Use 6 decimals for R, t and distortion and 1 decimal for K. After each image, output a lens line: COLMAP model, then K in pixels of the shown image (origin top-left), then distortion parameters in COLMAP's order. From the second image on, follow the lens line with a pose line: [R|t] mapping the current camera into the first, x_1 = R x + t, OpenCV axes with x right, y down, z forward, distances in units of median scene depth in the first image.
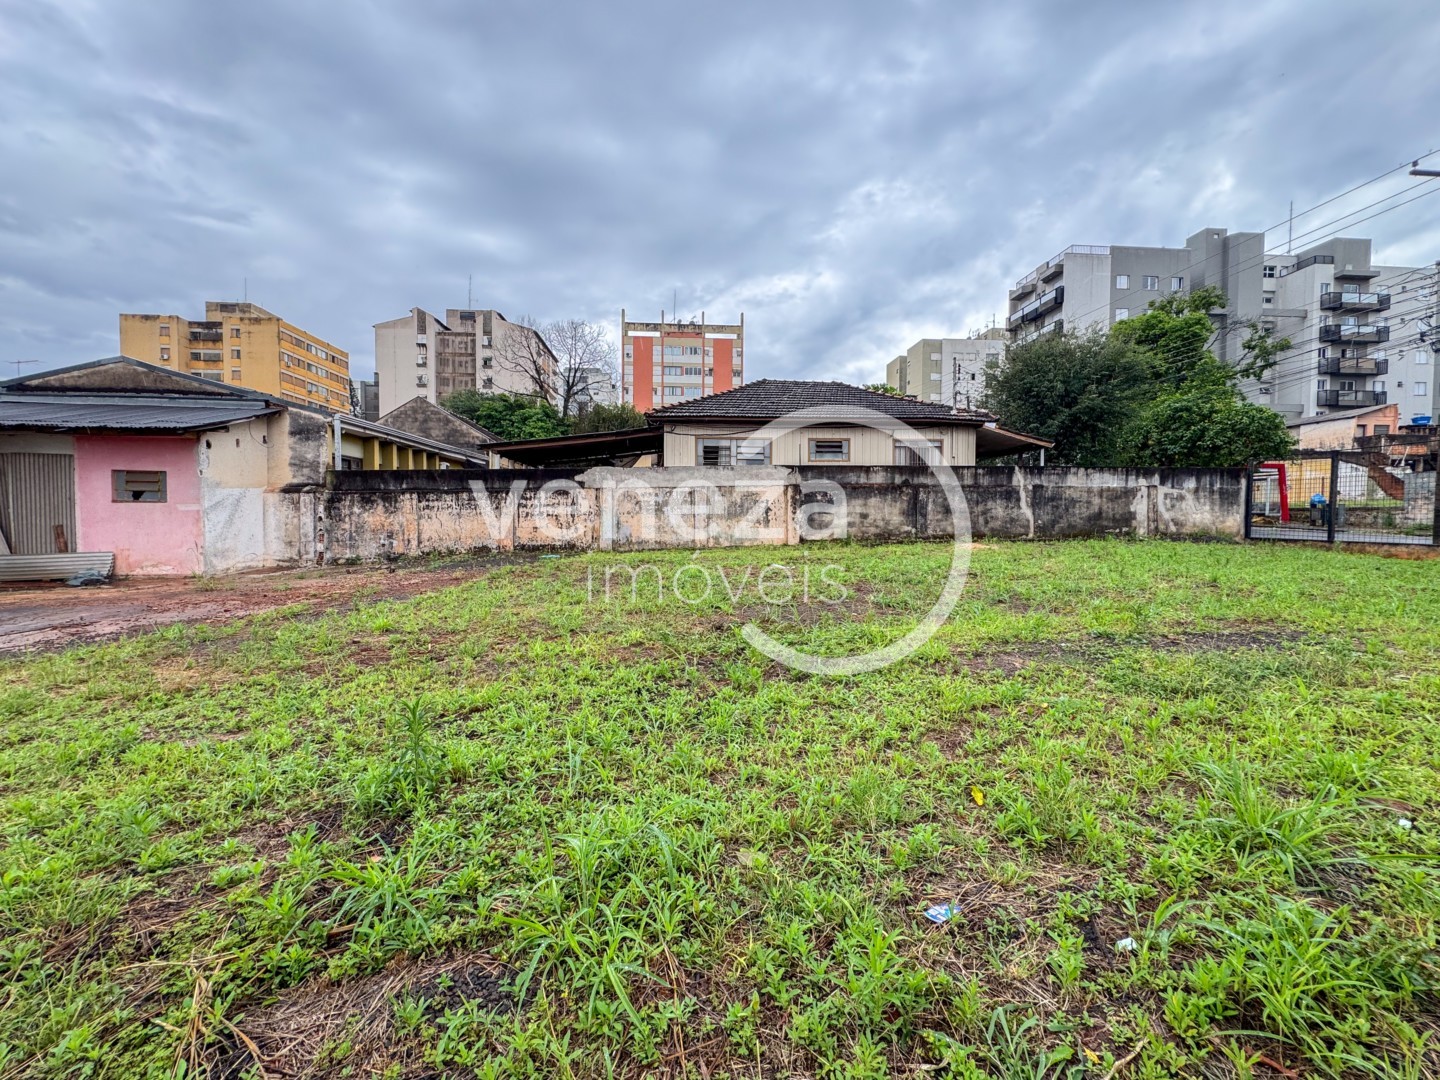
lens RADIAL K [[575.8, 0, 717.9], [0, 575.8, 535.3], [0, 0, 1]] dist [-0.001088, 0.000388]
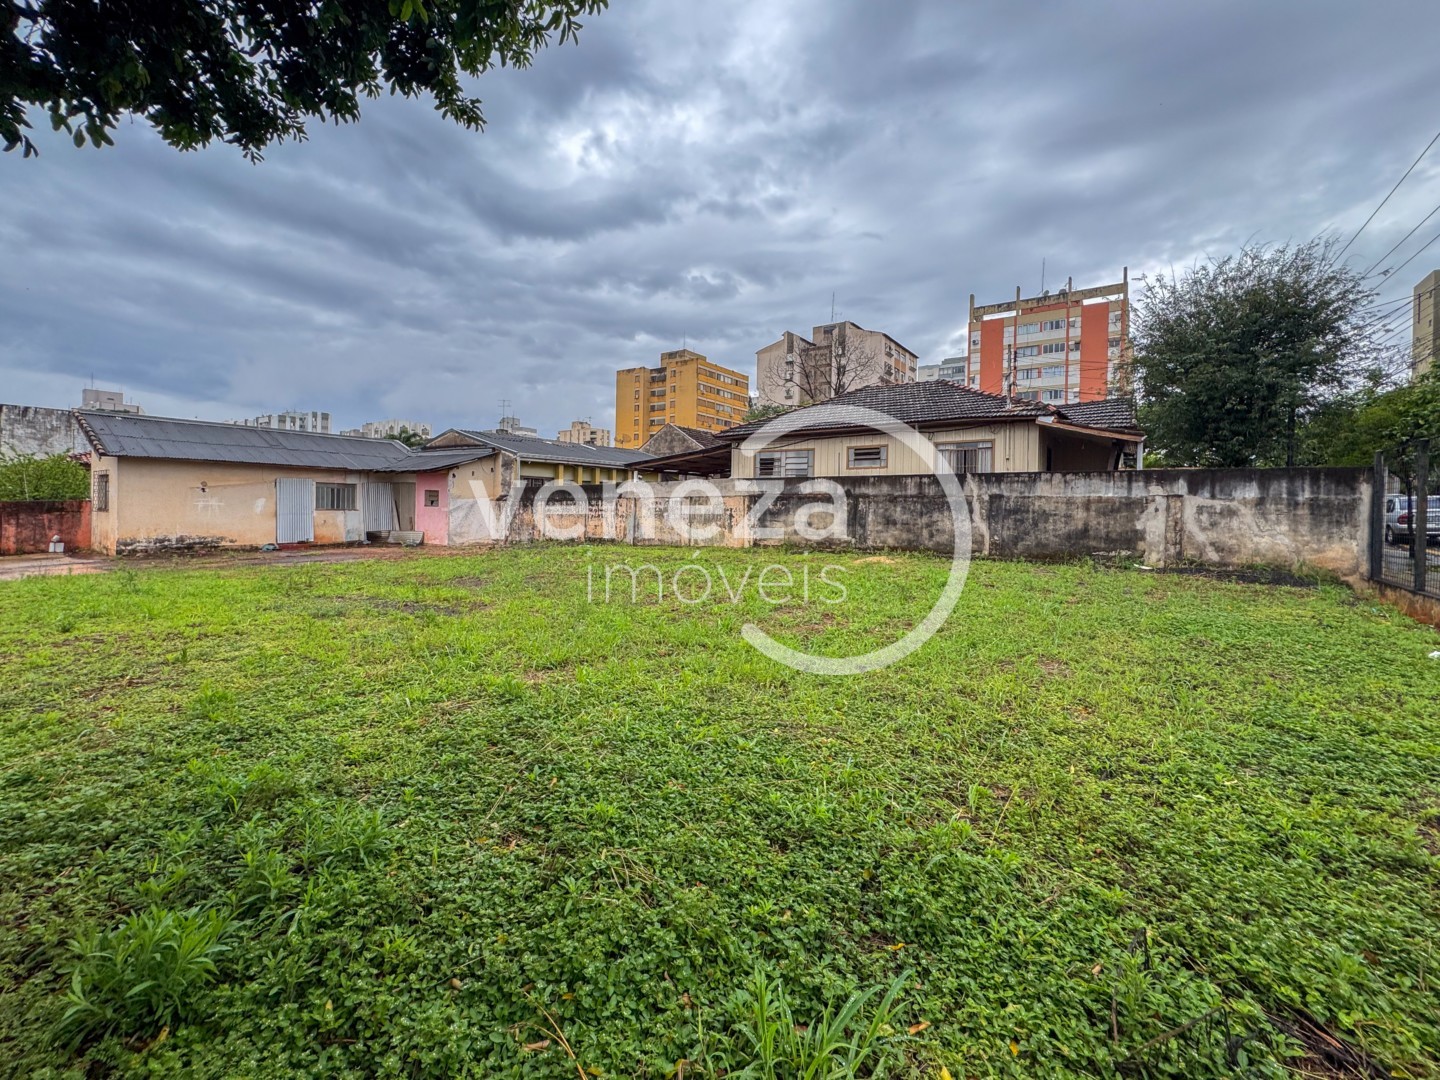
lens RADIAL K [[589.4, 0, 722.7], [0, 589.4, 516.4], [0, 0, 1]] dist [-0.000524, 0.000288]
pose [[0.773253, 0.022149, -0.633710, 0.783192], [-0.037242, 0.999251, -0.010517, -0.030401], [0.633003, 0.031733, 0.773499, 0.062890]]
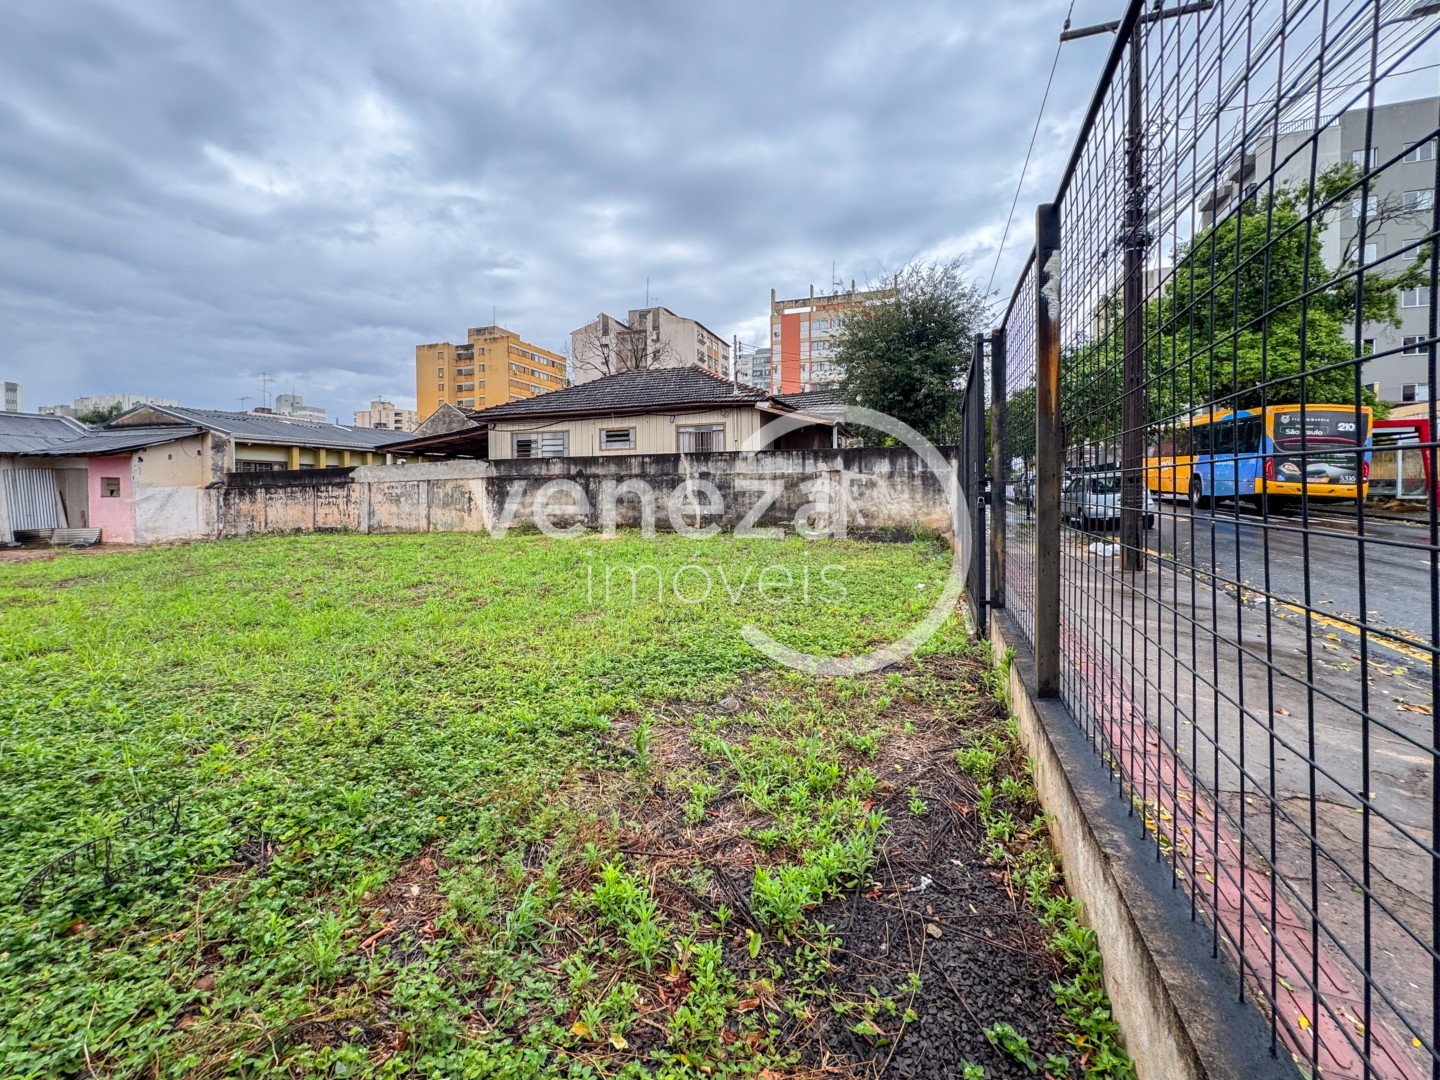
lens RADIAL K [[590.3, 0, 721.8], [0, 590.3, 506.1], [0, 0, 1]] dist [-0.001249, 0.000385]
pose [[0.916889, 0.004027, -0.399121, 0.948686], [-0.007987, 0.999934, -0.008258, -0.024582], [0.399061, 0.010759, 0.916861, 0.125686]]
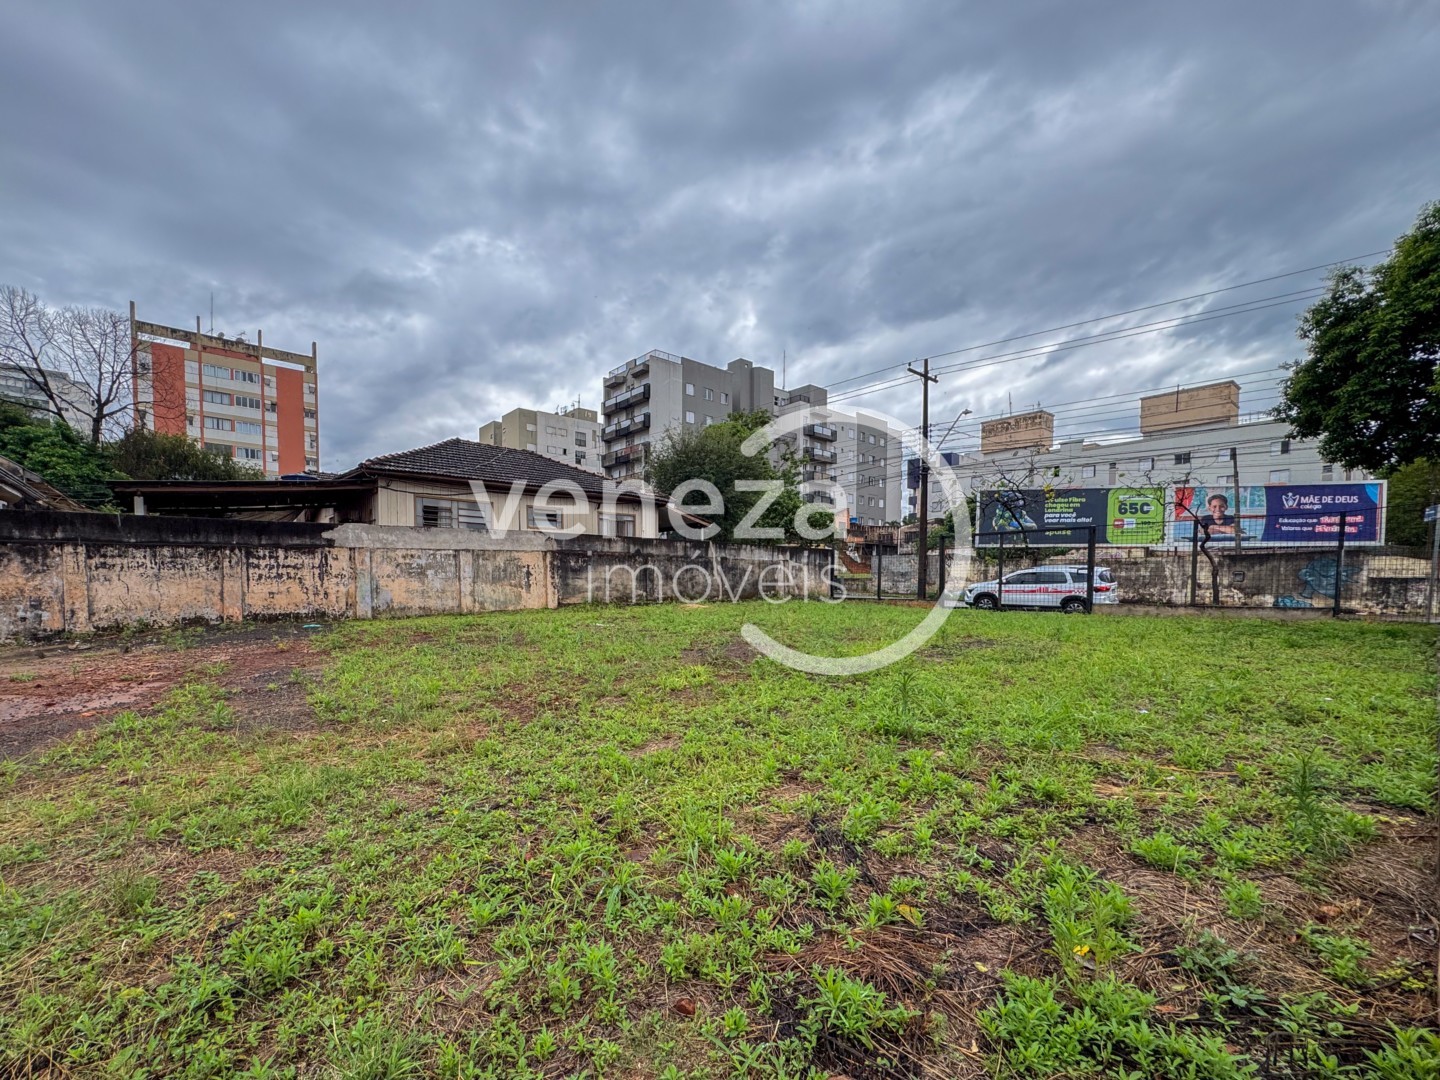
lens RADIAL K [[595.1, 0, 638.0], [0, 595.1, 611.2], [0, 0, 1]] dist [-0.010574, 0.000597]
pose [[0.839477, -0.021774, 0.542959, -0.310671], [0.015621, 0.999751, 0.015940, 0.006996], [-0.543171, -0.004900, 0.839608, 0.001703]]
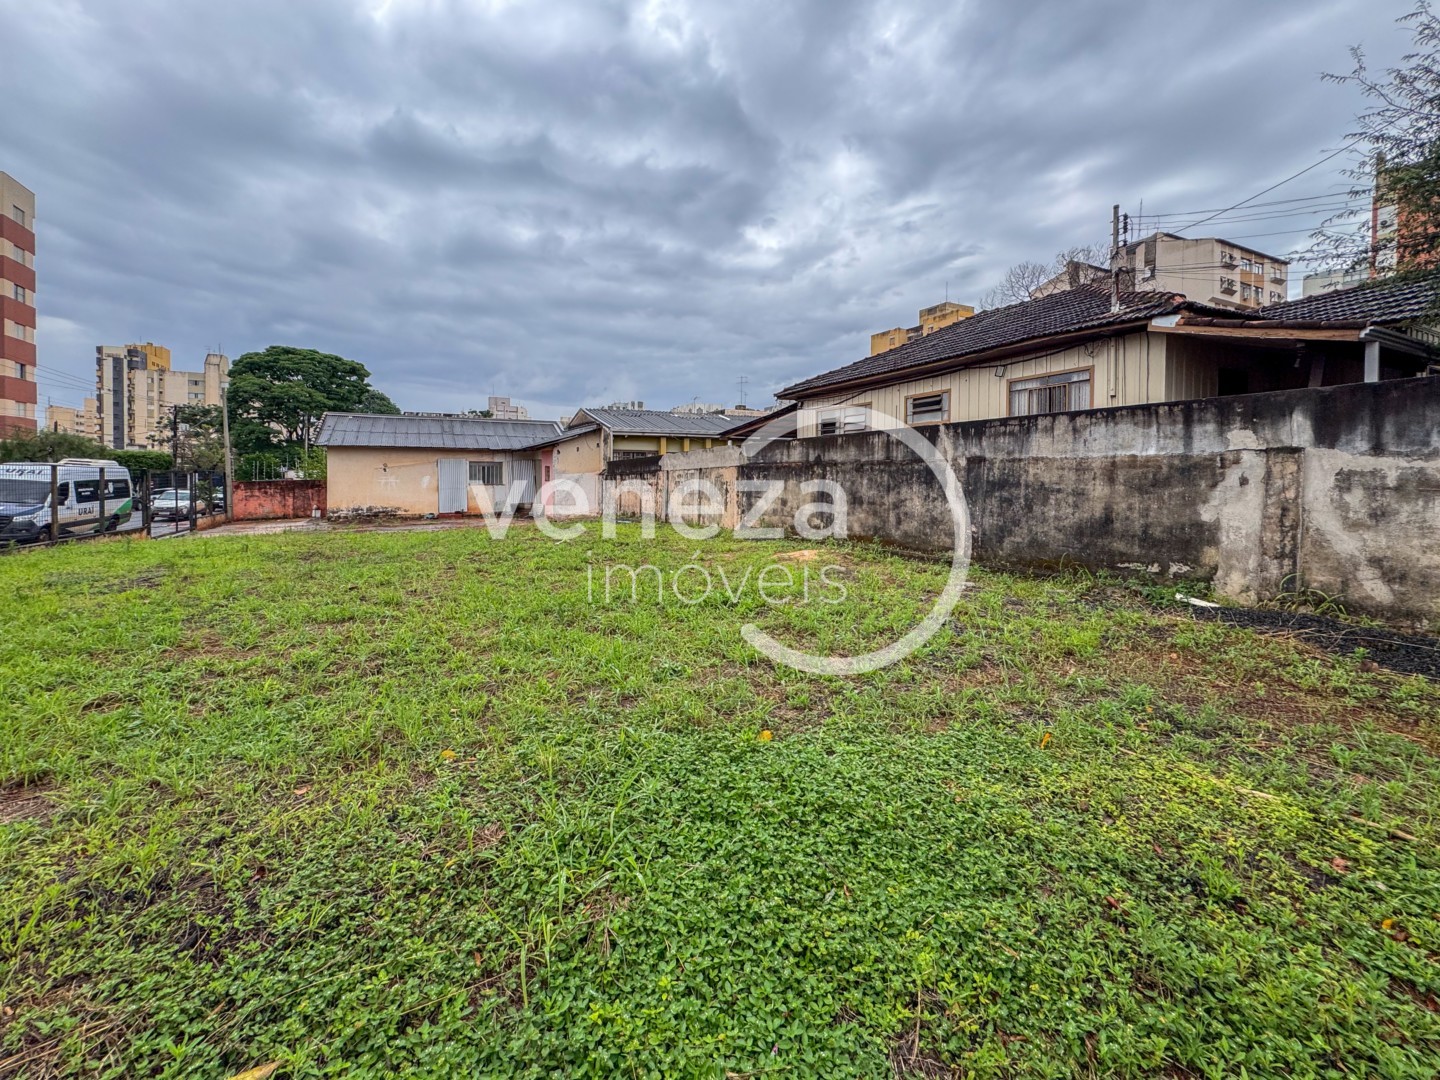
lens RADIAL K [[592.4, 0, 711.7], [0, 592.4, 487.2], [0, 0, 1]] dist [0.000879, 0.000445]
pose [[0.375082, 0.019645, -0.926783, 0.943719], [-0.034964, 0.999364, 0.007033, -0.054858], [0.926332, 0.029766, 0.375531, 0.569352]]
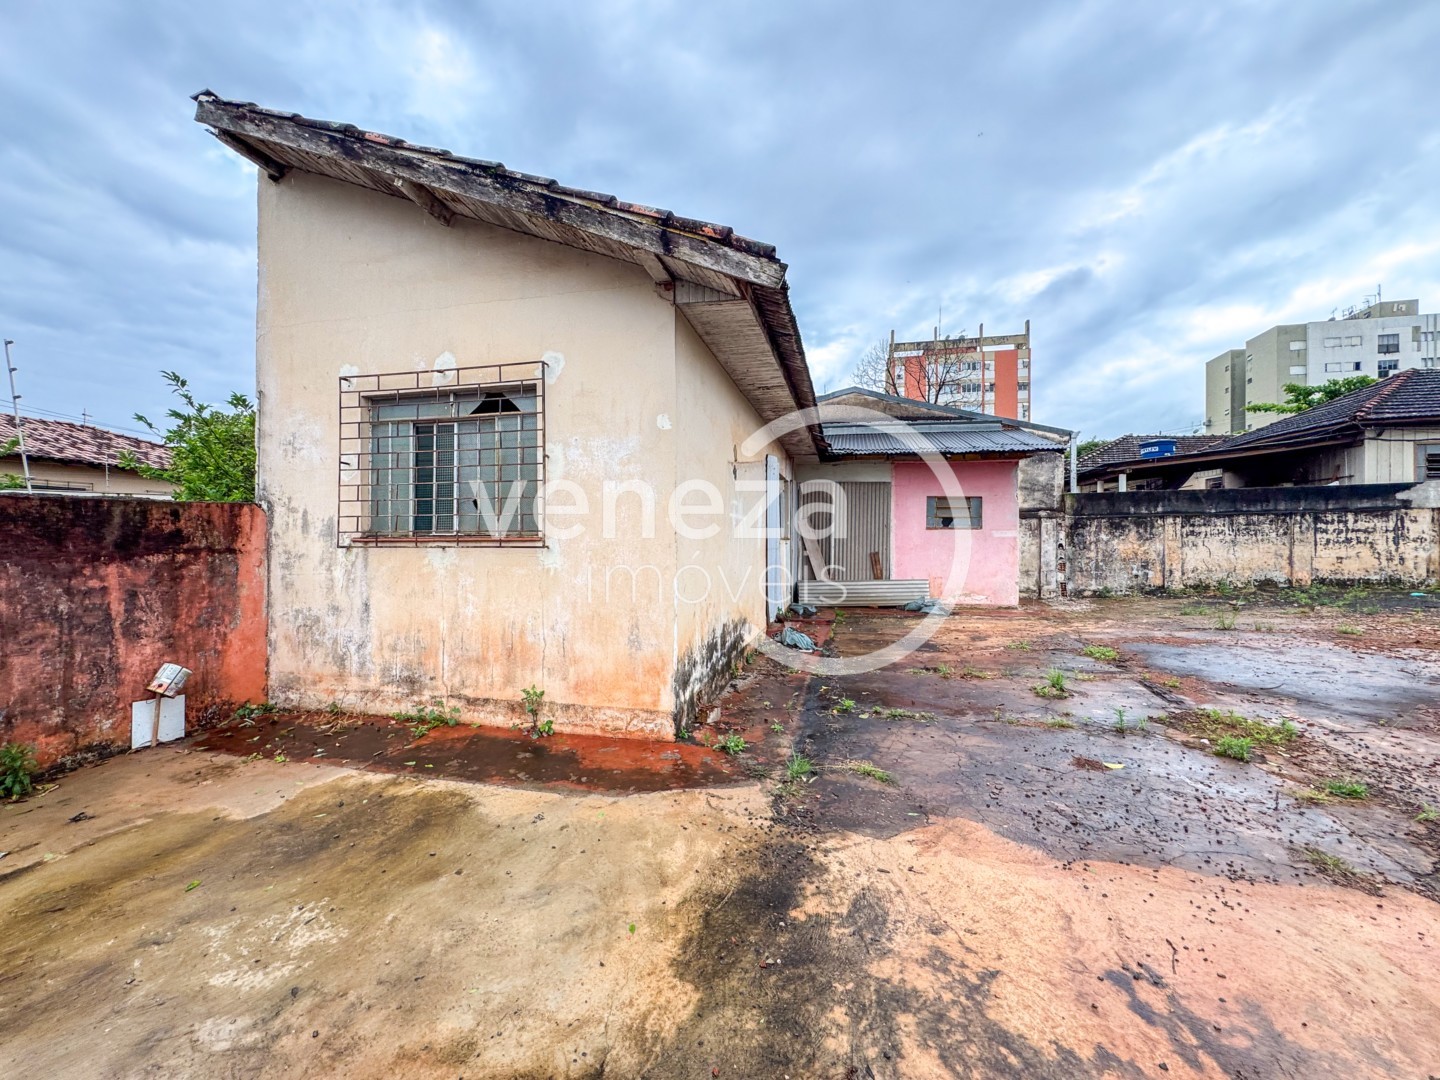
lens RADIAL K [[580.1, 0, 721.6], [0, 580.1, 542.1], [0, 0, 1]] dist [-0.000965, 0.000618]
pose [[0.954130, -0.000277, -0.299393, -0.833461], [-0.010241, 0.999384, -0.033562, 0.001076], [0.299218, 0.035089, 0.953539, -0.041341]]
